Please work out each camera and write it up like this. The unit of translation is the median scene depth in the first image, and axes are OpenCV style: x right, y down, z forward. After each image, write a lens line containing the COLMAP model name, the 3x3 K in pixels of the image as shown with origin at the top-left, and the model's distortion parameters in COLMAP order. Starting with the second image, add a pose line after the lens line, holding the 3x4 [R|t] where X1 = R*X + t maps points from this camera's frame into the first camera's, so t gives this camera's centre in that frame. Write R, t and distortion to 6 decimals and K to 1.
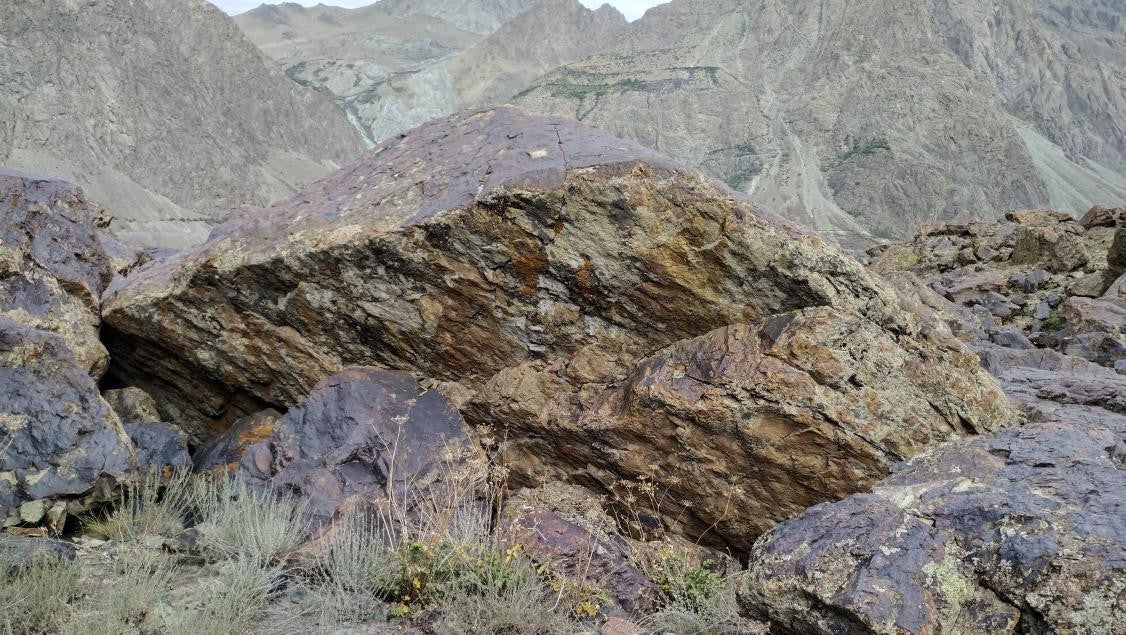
lens RADIAL K [[830.6, 0, 560.5], [0, 830.6, 319.8], [0, 0, 1]] dist [0.062933, -0.083188]
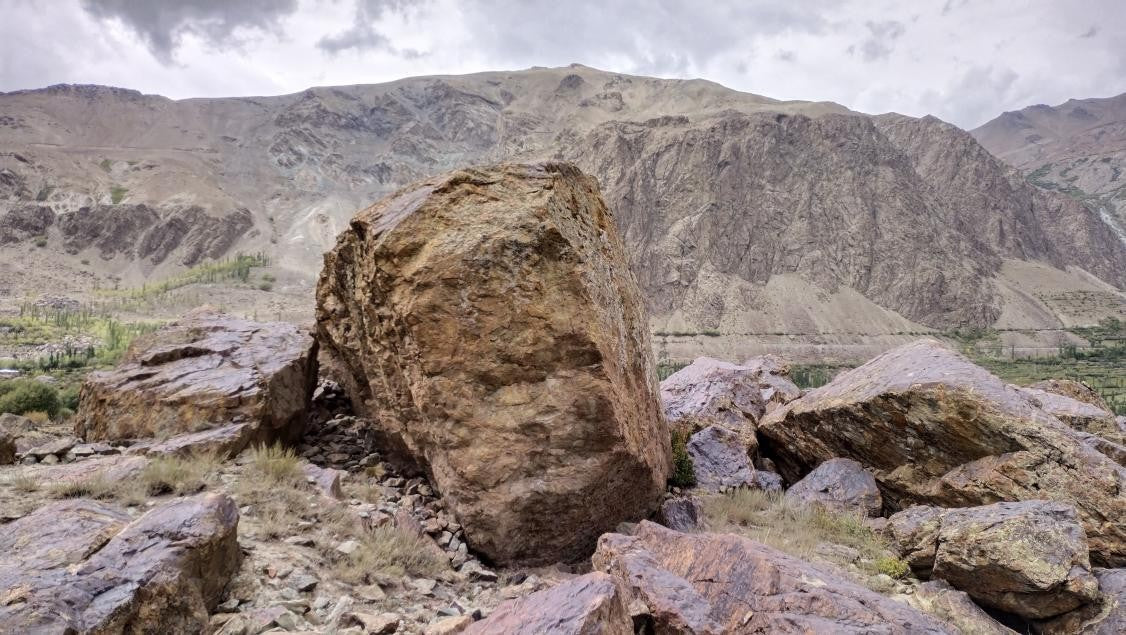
lens RADIAL K [[827.0, 0, 560.6], [0, 827.0, 323.4], [0, 0, 1]] dist [0.071966, -0.106169]
pose [[0.682608, -0.011826, -0.730689, 0.972623], [-0.082897, 0.992162, -0.093500, -0.037287], [0.726068, 0.124396, 0.676277, -1.273644]]
